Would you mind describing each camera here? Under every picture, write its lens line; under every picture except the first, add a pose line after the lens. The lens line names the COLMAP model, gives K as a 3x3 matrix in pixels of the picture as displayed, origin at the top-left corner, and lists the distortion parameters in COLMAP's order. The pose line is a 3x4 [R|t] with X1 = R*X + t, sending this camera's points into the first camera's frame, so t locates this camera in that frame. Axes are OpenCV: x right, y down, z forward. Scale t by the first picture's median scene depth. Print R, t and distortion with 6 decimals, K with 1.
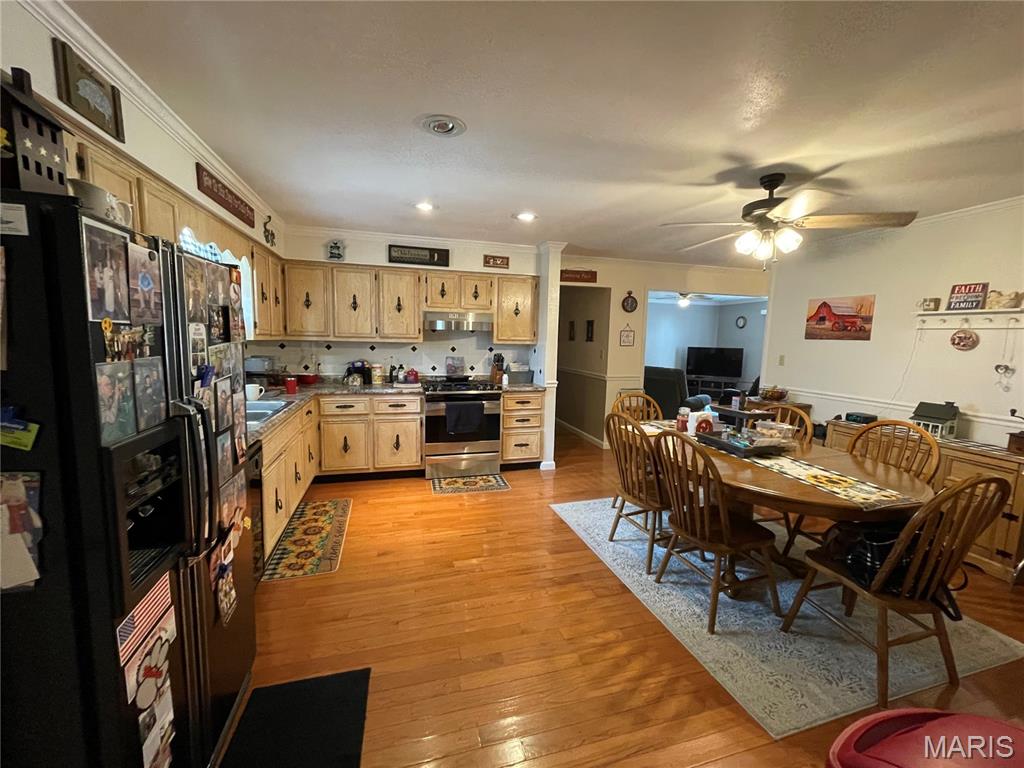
lens RADIAL K [[413.1, 0, 510.6], [0, 413.1, 382.9], [0, 0, 1]] dist [0.002384, -0.000153]
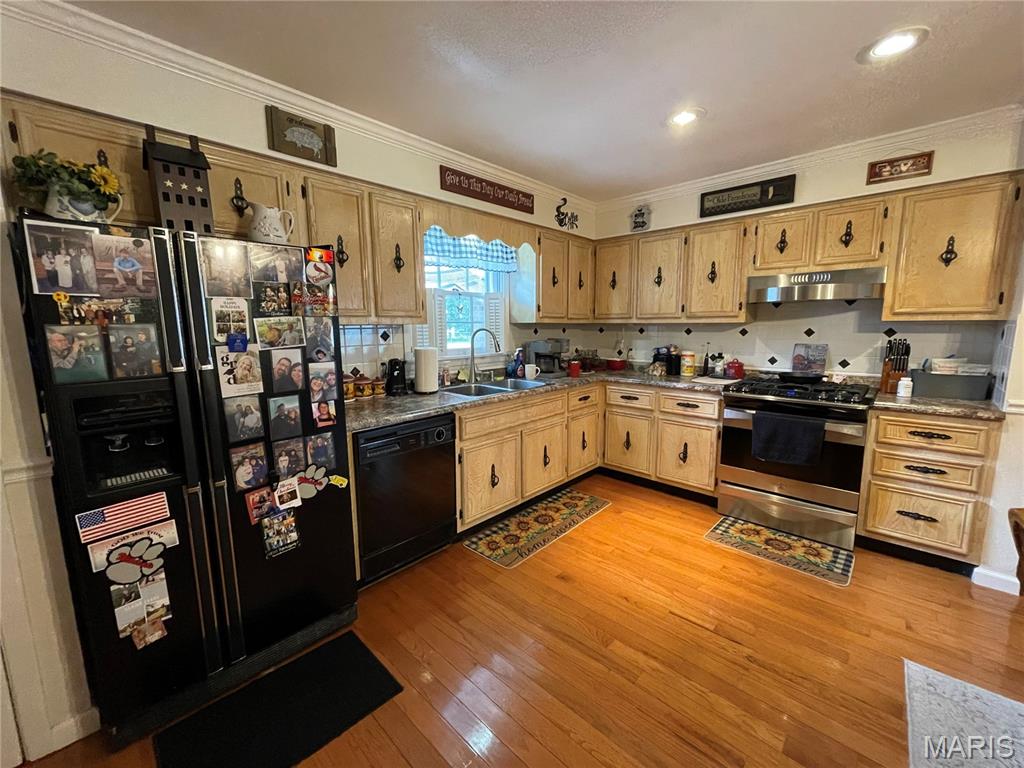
lens RADIAL K [[413.1, 0, 513.3], [0, 413.1, 382.2], [0, 0, 1]] dist [0.002384, -0.000153]
pose [[0.519555, 0.094045, -0.849246, 0.201710], [-0.075872, 0.995076, 0.063777, -0.011992], [0.851062, 0.031299, 0.524132, 0.314522]]
